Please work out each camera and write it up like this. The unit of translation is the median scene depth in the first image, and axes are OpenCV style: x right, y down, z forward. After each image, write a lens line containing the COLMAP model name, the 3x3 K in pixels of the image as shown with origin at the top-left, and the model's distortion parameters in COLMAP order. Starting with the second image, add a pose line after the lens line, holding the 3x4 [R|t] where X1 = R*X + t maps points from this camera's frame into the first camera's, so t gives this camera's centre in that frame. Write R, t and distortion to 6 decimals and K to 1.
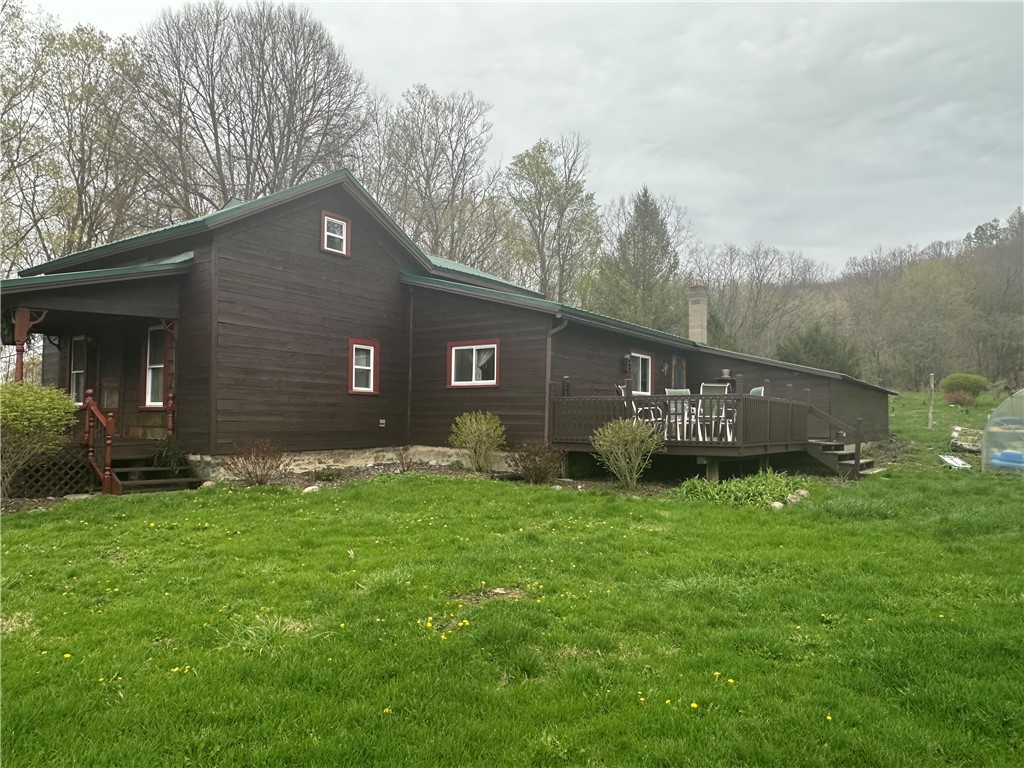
lens RADIAL K [[672.0, 0, 514.8], [0, 672.0, 384.3], [0, 0, 1]] dist [-0.001278, -0.000198]
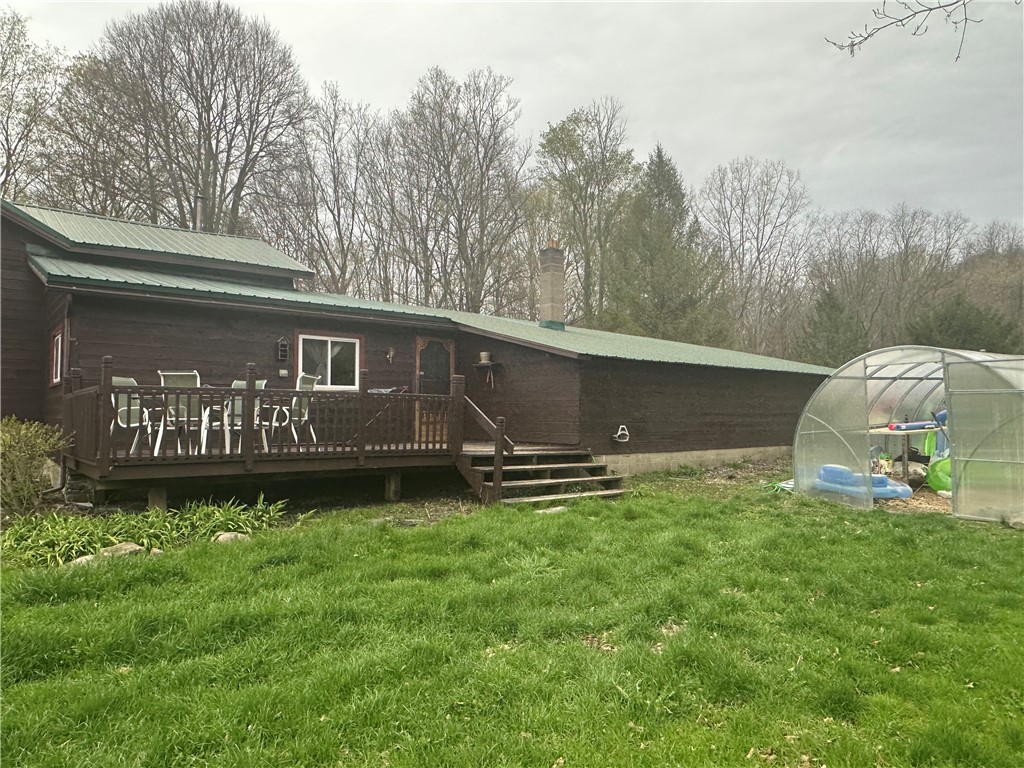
lens RADIAL K [[672.0, 0, 511.2], [0, 672.0, 385.7], [0, 0, 1]] dist [-0.001278, -0.000198]
pose [[0.965950, -0.024627, -0.257556, 0.210798], [0.026142, 0.999655, 0.002460, 0.005410], [0.257406, -0.009109, 0.966260, 0.110833]]
